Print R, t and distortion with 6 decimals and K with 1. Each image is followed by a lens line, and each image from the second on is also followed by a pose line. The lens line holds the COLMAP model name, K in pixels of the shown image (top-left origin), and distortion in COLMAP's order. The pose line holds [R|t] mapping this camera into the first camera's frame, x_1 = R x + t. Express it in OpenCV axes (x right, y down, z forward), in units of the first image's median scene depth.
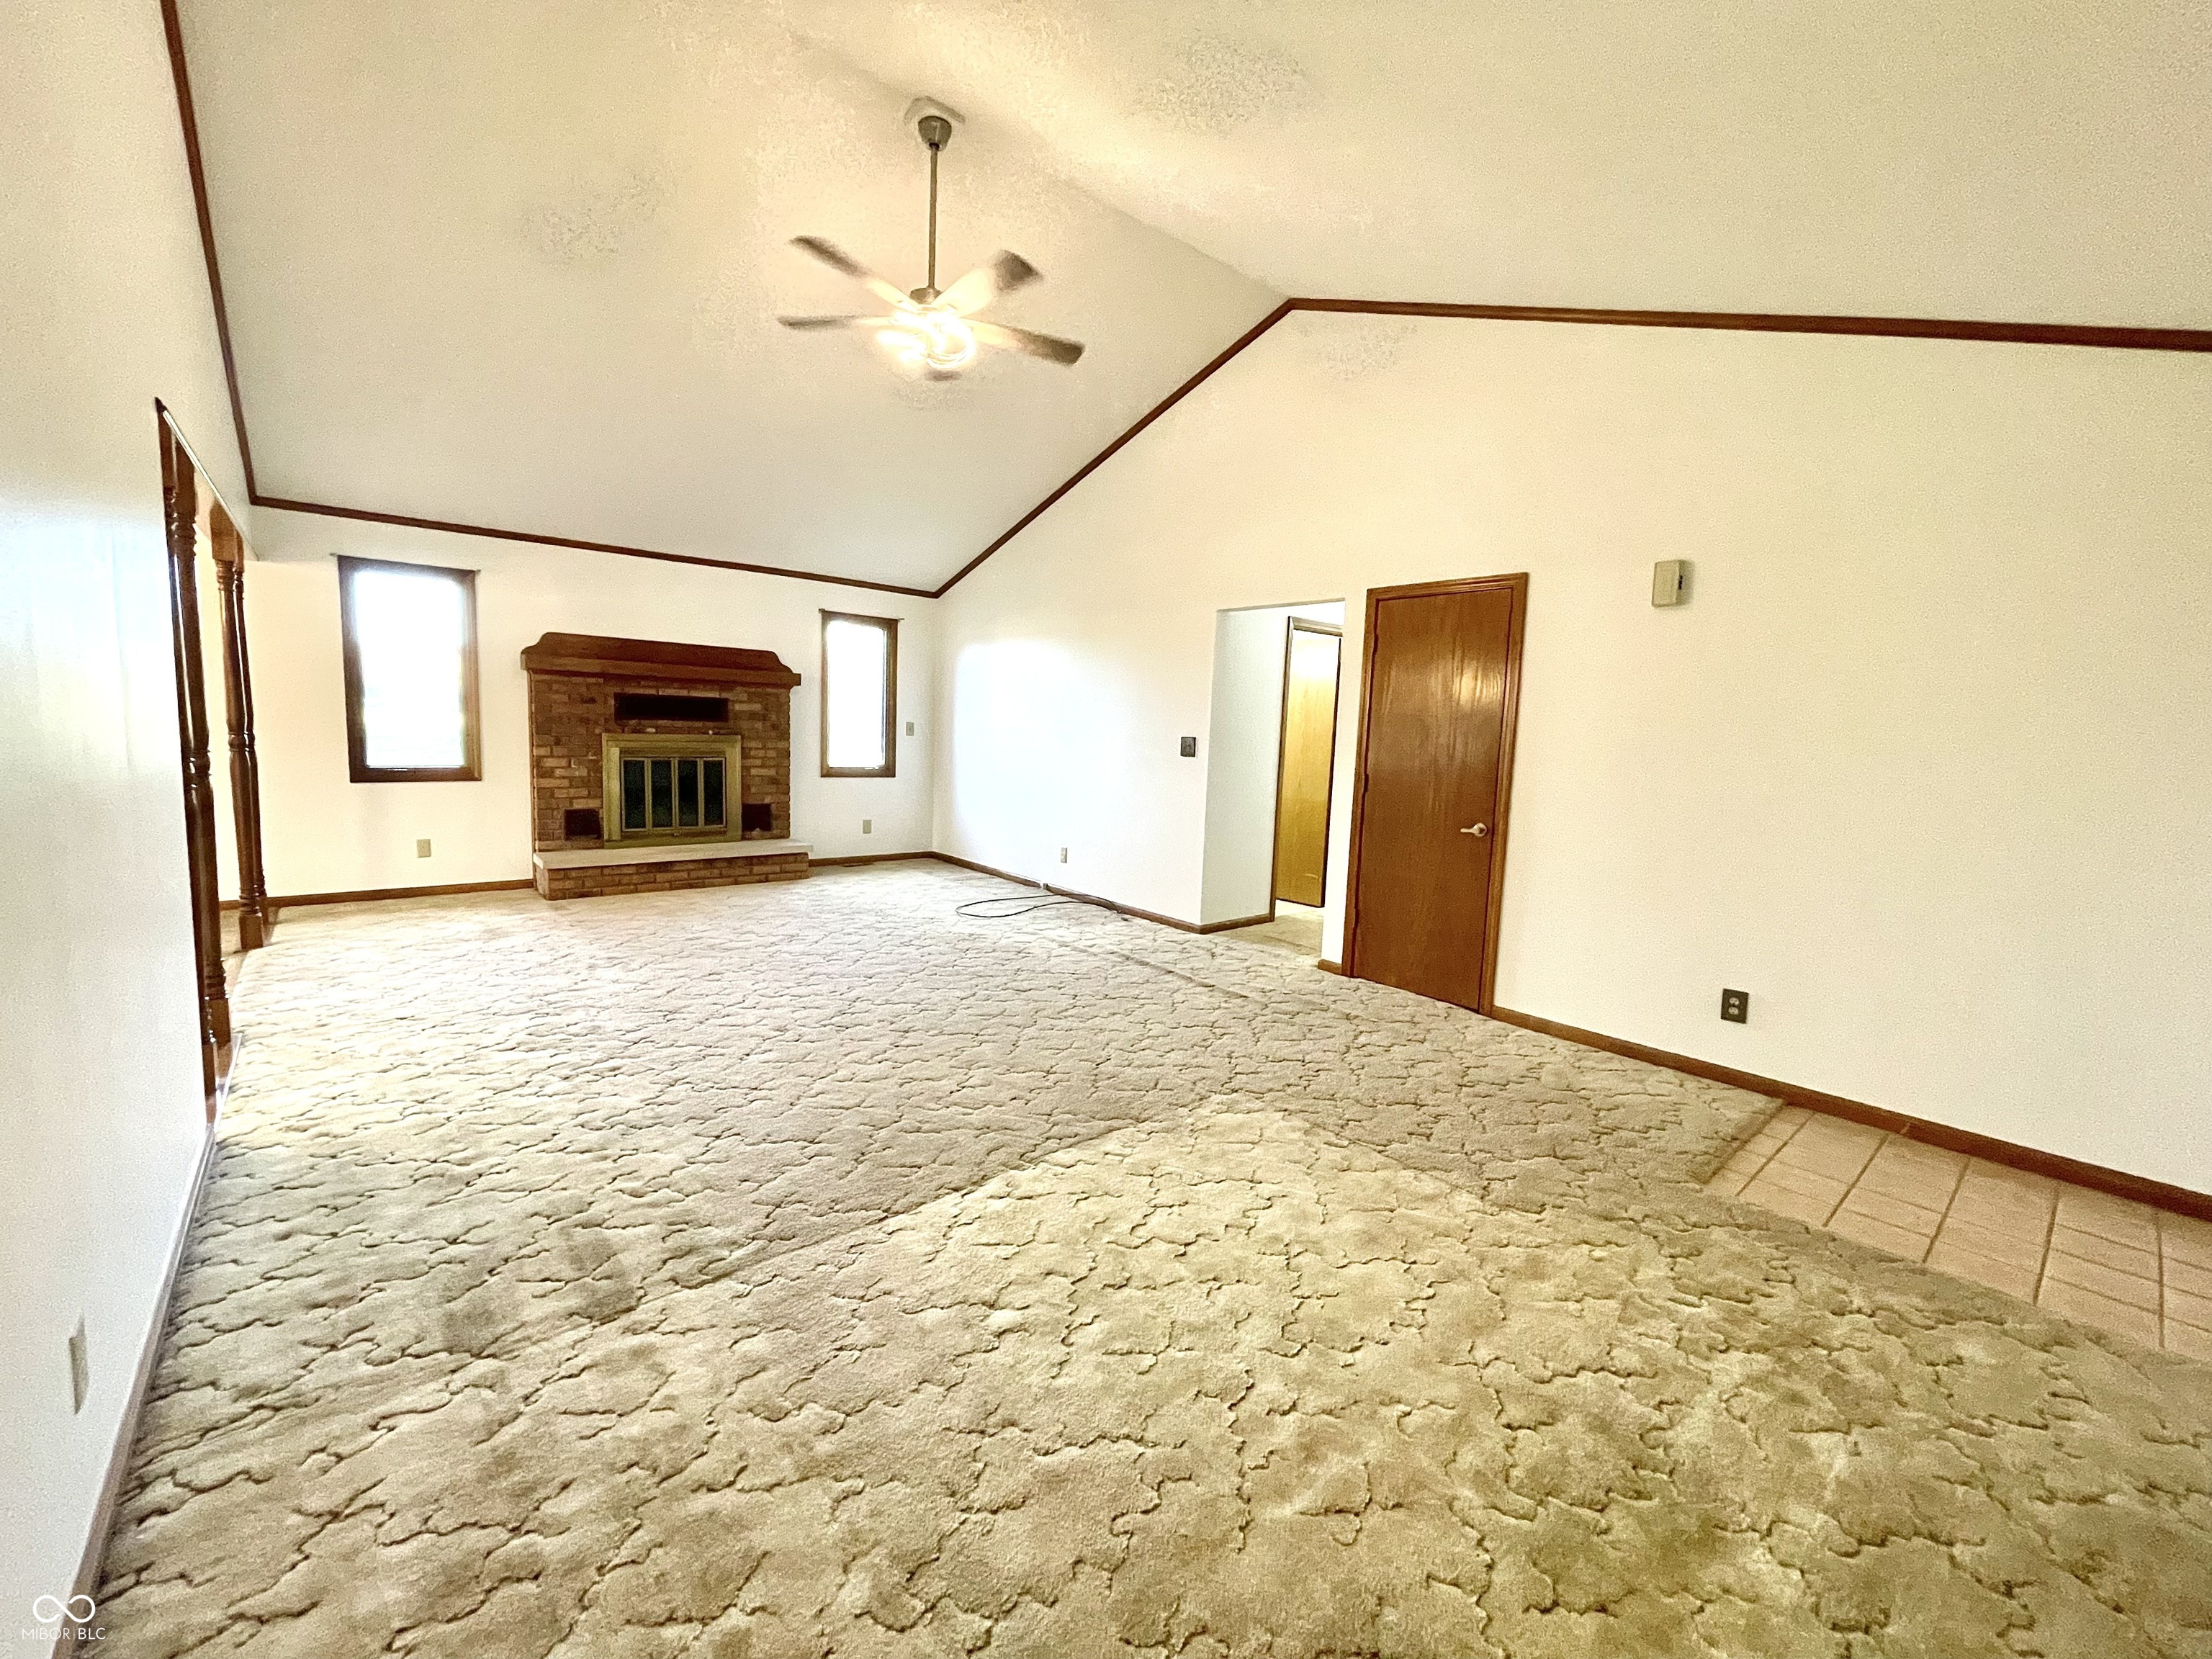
lens RADIAL K [[892.8, 0, 1107.5], [0, 892.8, 816.0], [0, 0, 1]] dist [0.000152, -0.000726]
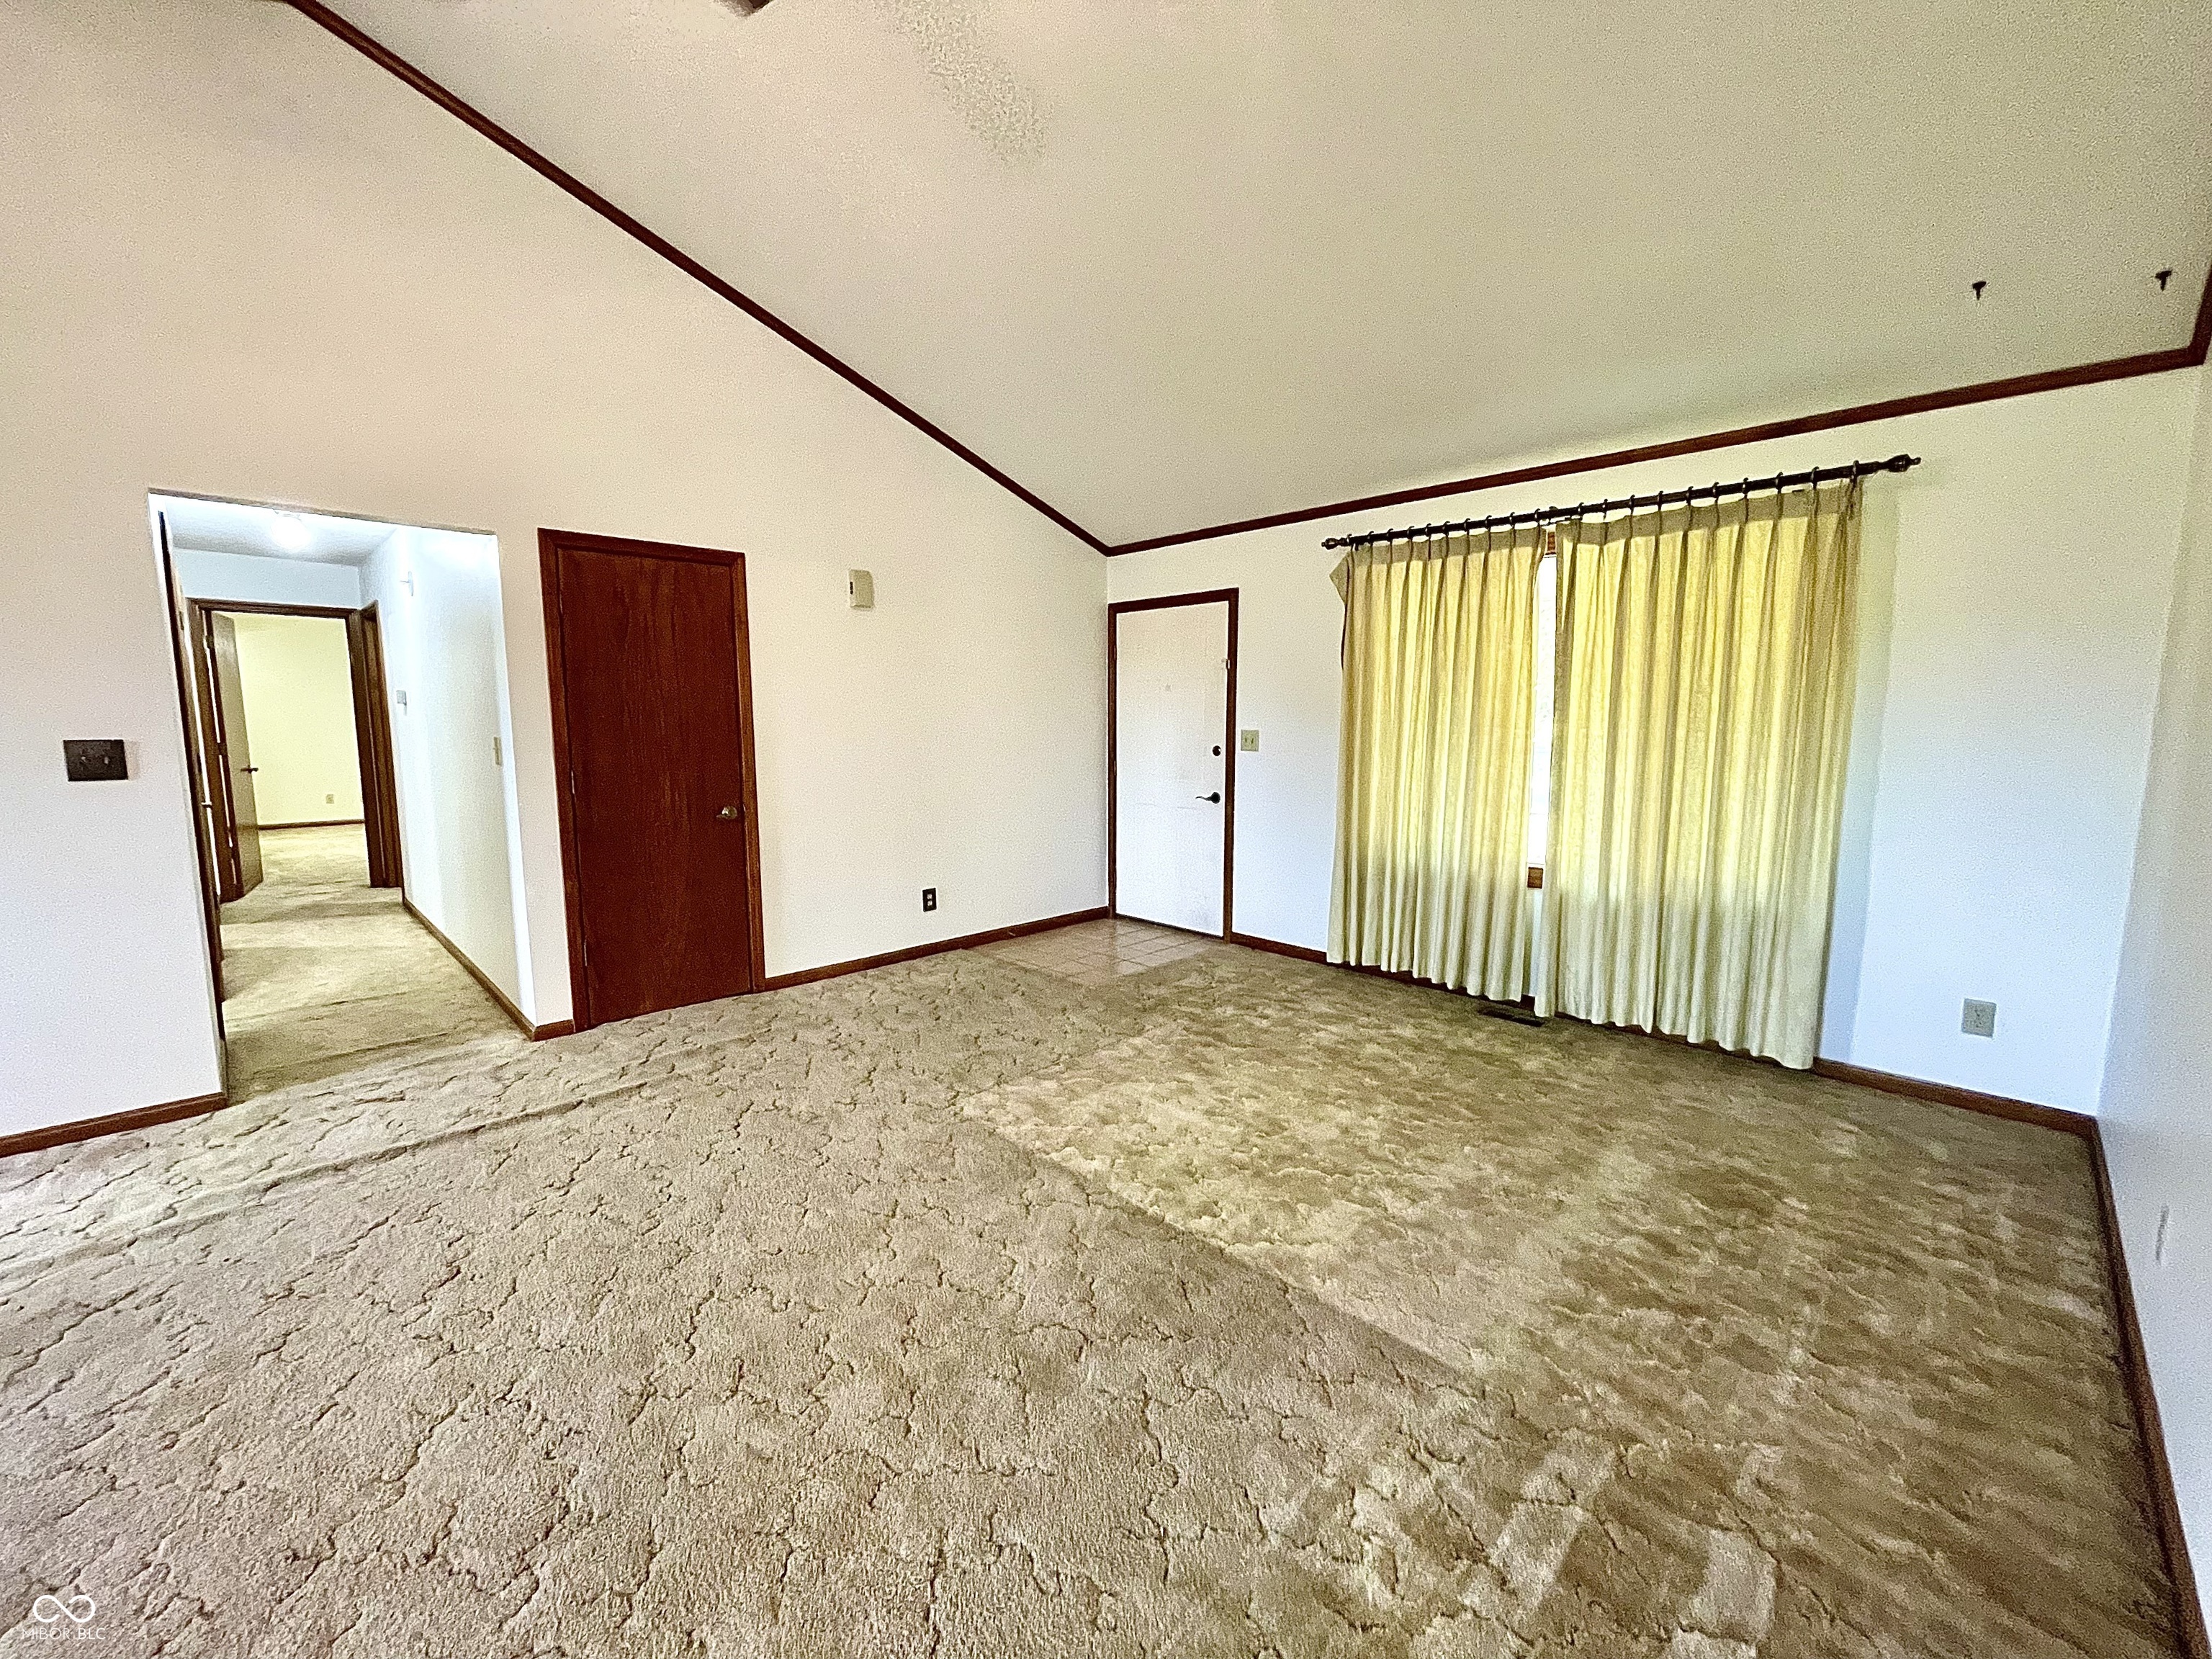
lens RADIAL K [[892.8, 0, 1092.6], [0, 892.8, 821.7], [0, 0, 1]] dist [0.000152, -0.000726]
pose [[-0.072166, -0.158322, 0.984747, -0.403179], [0.094705, 0.981772, 0.164784, -0.068804], [-0.992886, 0.105152, -0.055857, 0.467374]]
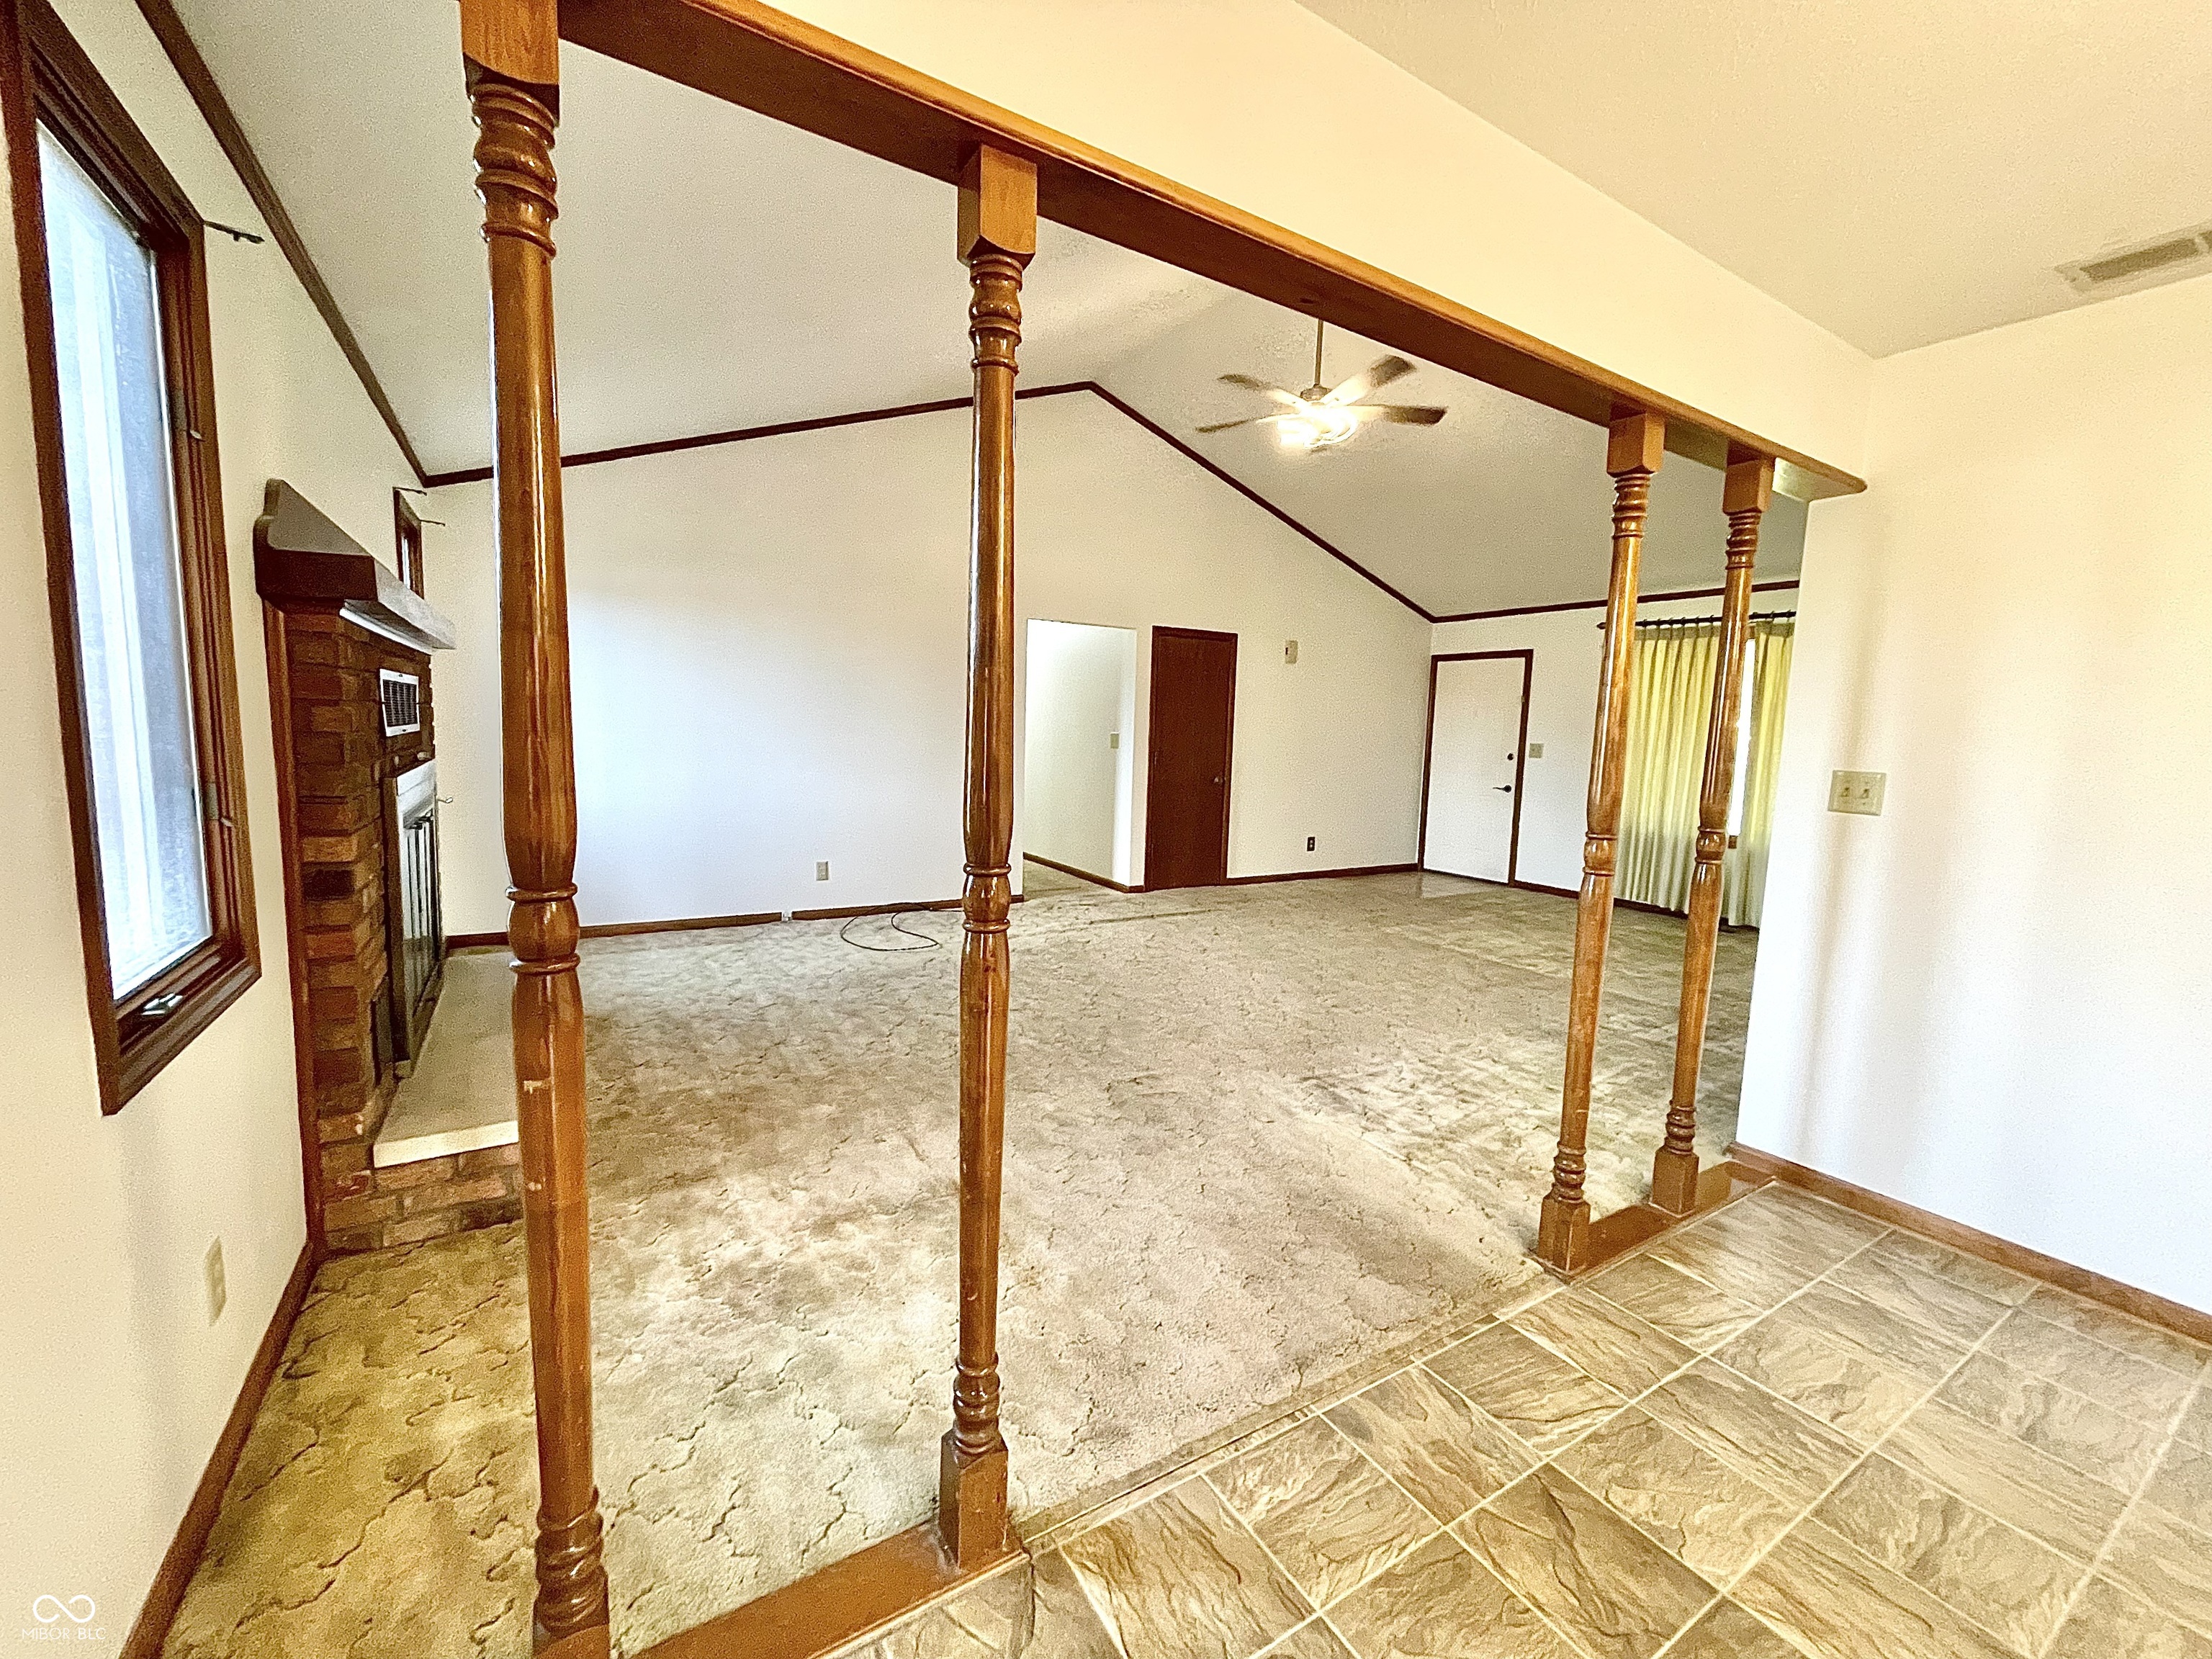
lens RADIAL K [[892.8, 0, 1098.8], [0, 892.8, 819.9], [0, 0, 1]] dist [0.000152, -0.000726]
pose [[0.157593, -0.140485, 0.977460, -0.914665], [0.074637, 0.988692, 0.130066, -0.104452], [-0.984680, 0.052457, 0.166297, 0.667404]]
